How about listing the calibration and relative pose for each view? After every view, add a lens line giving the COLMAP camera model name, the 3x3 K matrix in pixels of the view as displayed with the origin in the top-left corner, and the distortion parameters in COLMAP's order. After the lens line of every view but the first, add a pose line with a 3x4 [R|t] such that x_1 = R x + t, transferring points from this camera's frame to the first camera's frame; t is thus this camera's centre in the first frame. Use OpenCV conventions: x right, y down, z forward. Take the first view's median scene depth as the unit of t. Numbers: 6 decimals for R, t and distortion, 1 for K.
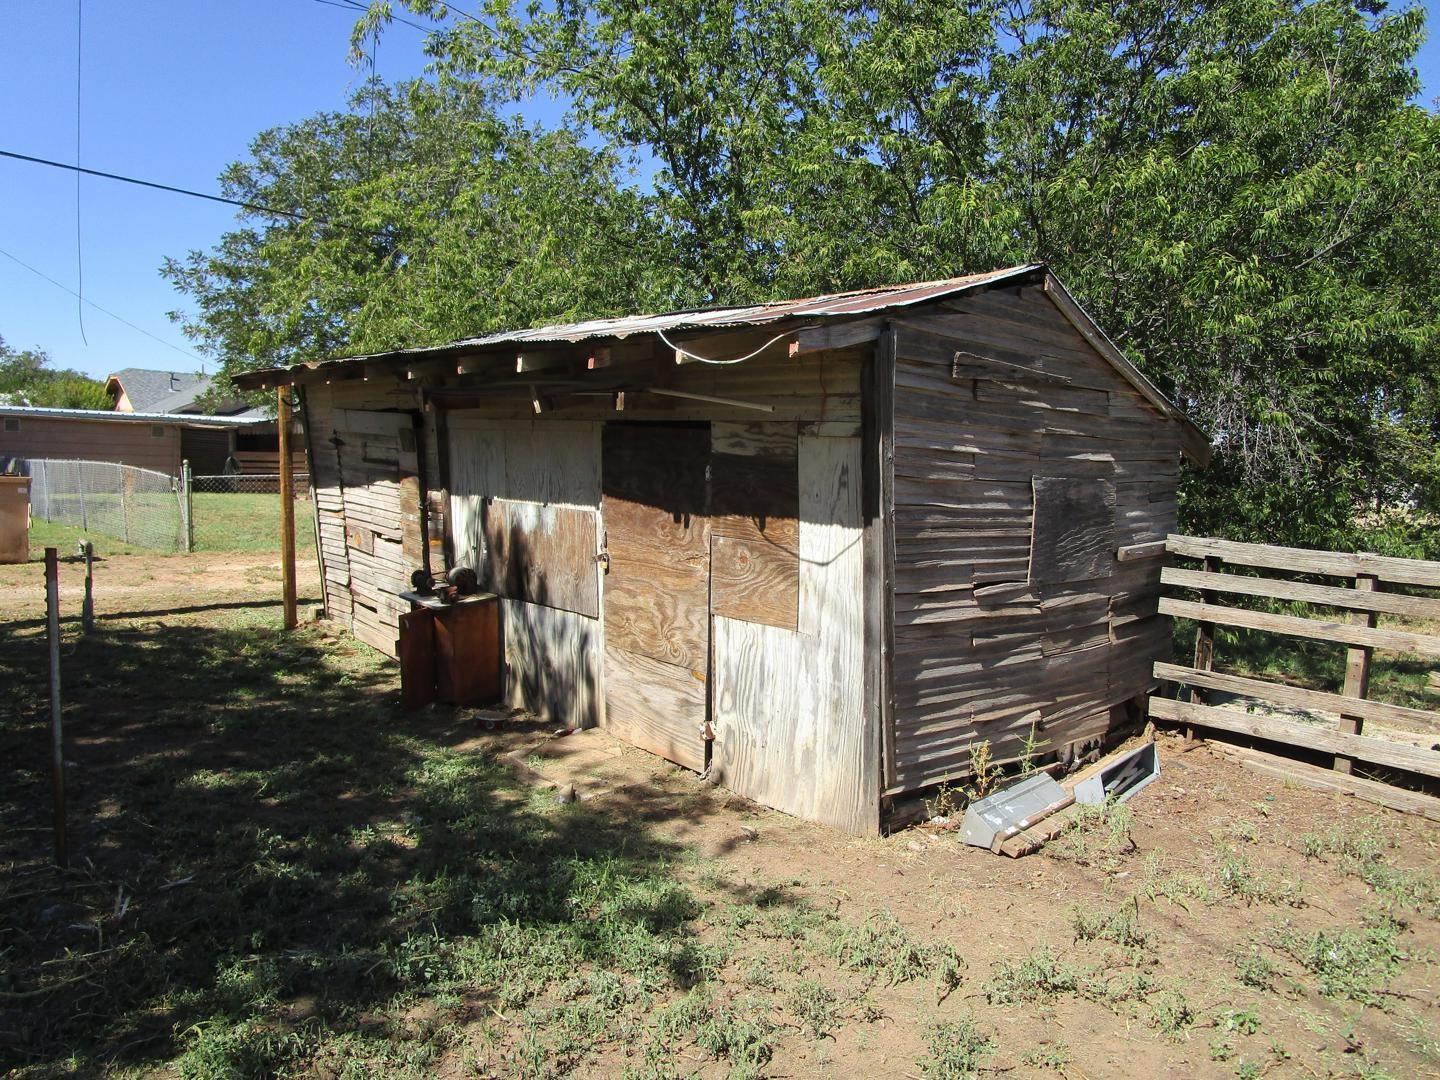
lens RADIAL K [[1015.1, 0, 711.4], [0, 1015.1, 543.1], [0, 0, 1]] dist [-0.034458, 0.006662]
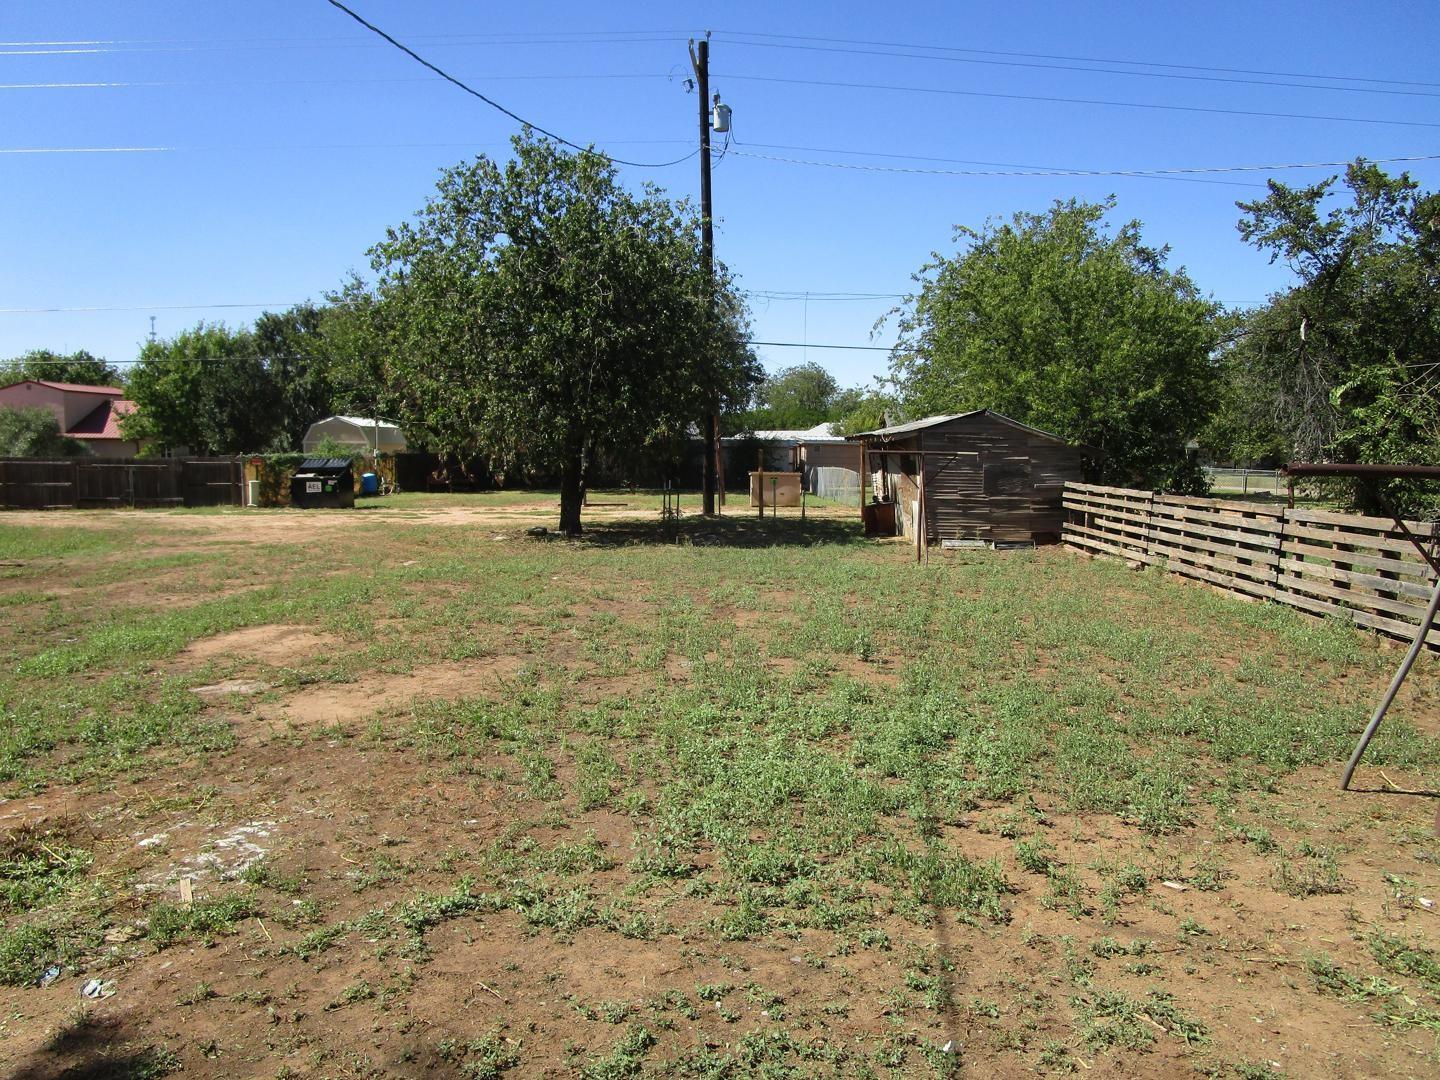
lens RADIAL K [[1015.1, 0, 711.4], [0, 1015.1, 543.1], [0, 0, 1]] dist [-0.034458, 0.006662]
pose [[0.733075, 0.030895, -0.679446, 1.947769], [-0.033686, 0.999391, 0.009098, 0.209312], [0.679313, 0.016219, 0.733669, -2.253720]]
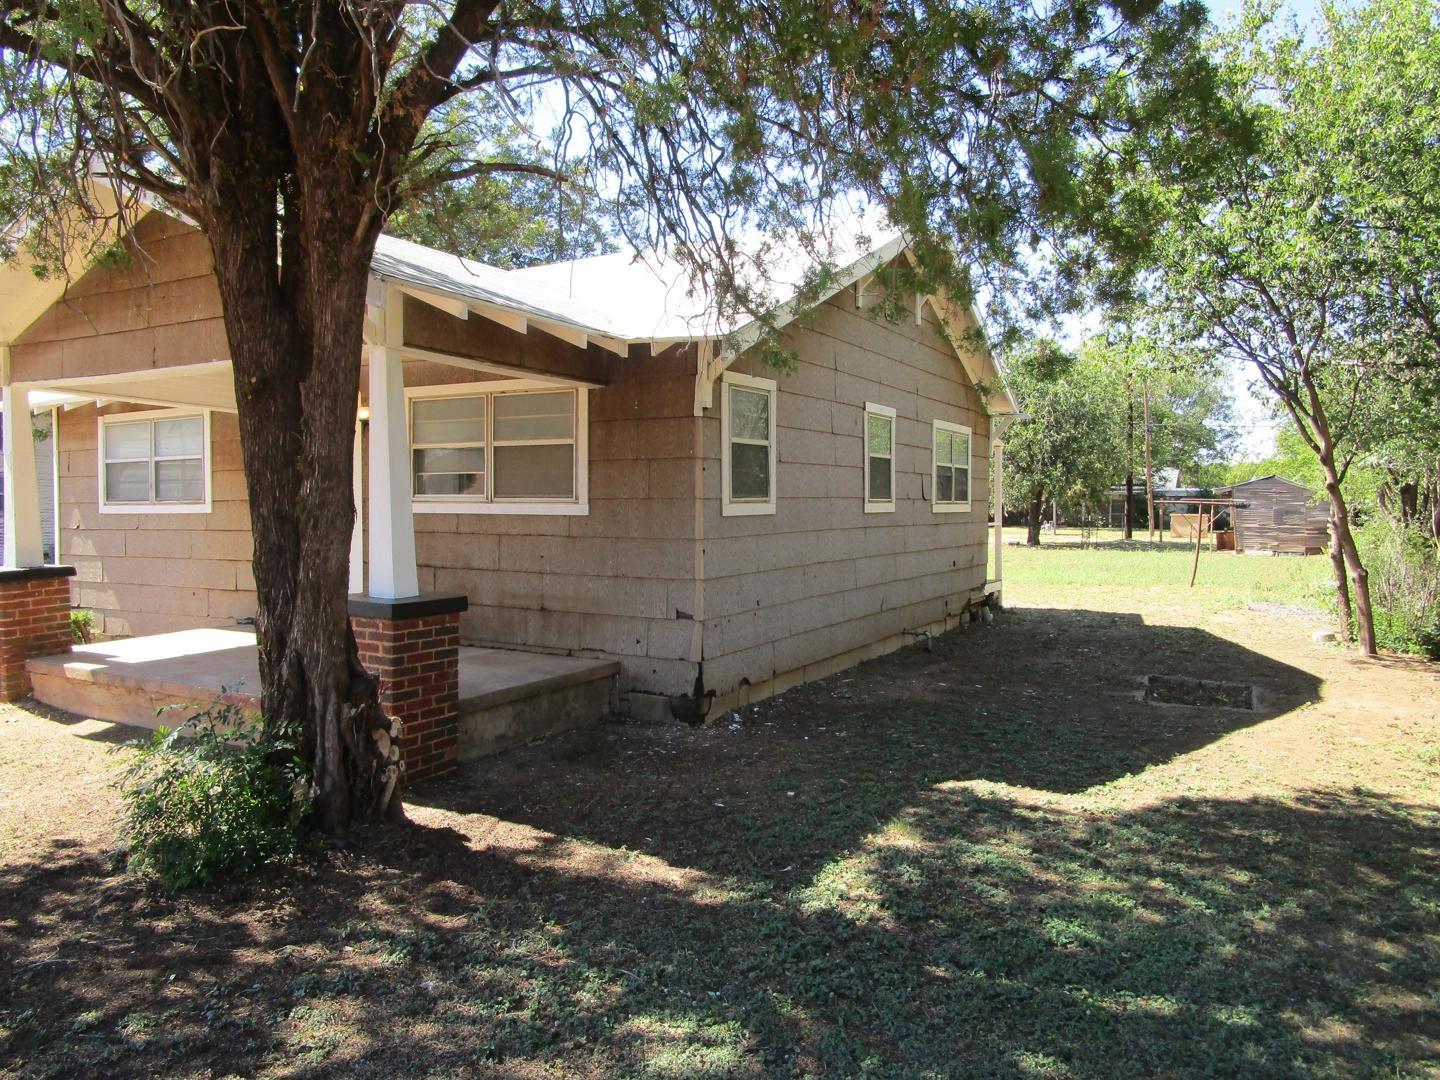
lens RADIAL K [[1015.1, 0, 711.4], [0, 1015.1, 543.1], [0, 0, 1]] dist [-0.034458, 0.006662]
pose [[0.333206, 0.006955, -0.942829, 4.738719], [-0.071680, 0.997266, -0.017976, 0.495340], [0.940126, 0.073572, 0.332793, -4.154462]]
